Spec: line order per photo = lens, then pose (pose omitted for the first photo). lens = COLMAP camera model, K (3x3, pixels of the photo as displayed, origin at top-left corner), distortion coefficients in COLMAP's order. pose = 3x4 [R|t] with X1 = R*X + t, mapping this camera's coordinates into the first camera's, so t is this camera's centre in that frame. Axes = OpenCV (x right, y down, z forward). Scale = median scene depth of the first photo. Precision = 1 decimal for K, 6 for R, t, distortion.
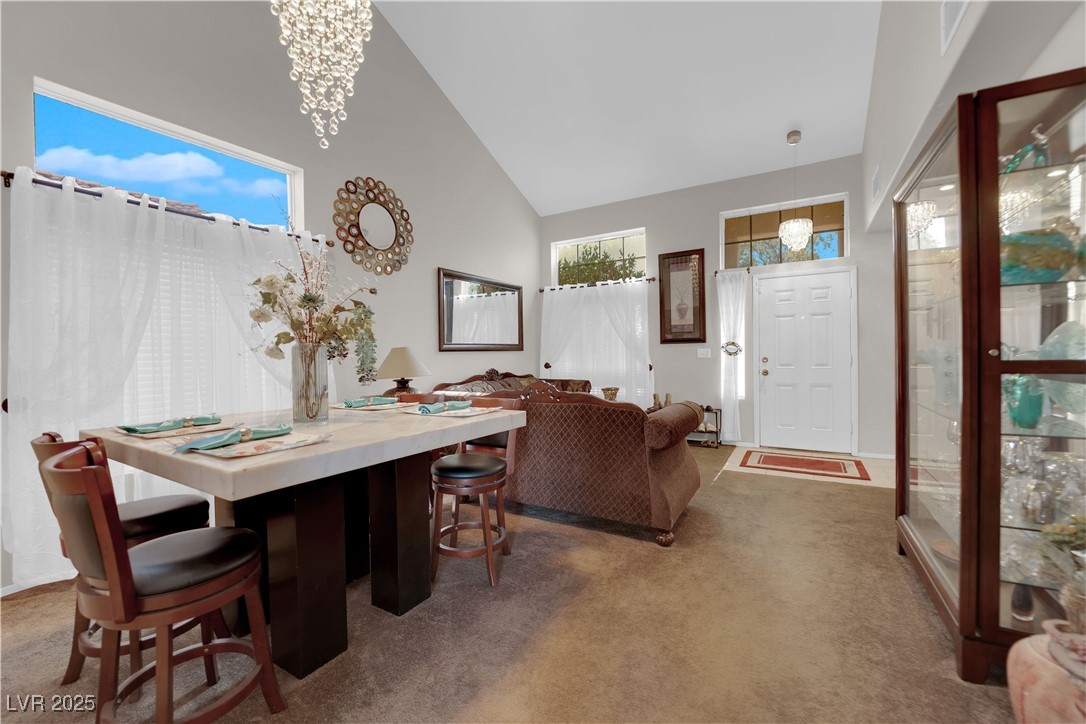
lens RADIAL K [[433.0, 0, 540.2], [0, 433.0, 359.3], [0, 0, 1]] dist [-0.014510, -0.000510]
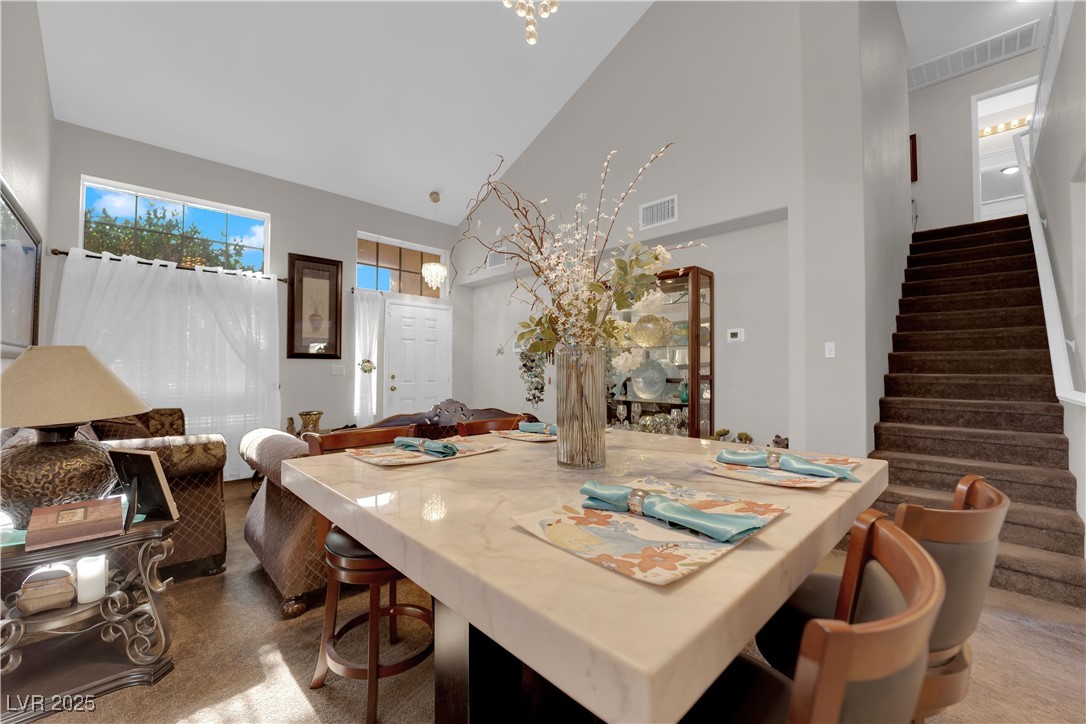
lens RADIAL K [[433.0, 0, 541.9], [0, 433.0, 361.4], [0, 0, 1]] dist [-0.014510, -0.000510]
pose [[0.257242, 0.033899, 0.965752, -0.427538], [0.004248, 0.999335, -0.036209, 0.003147], [-0.966338, 0.013417, 0.256927, 0.323290]]
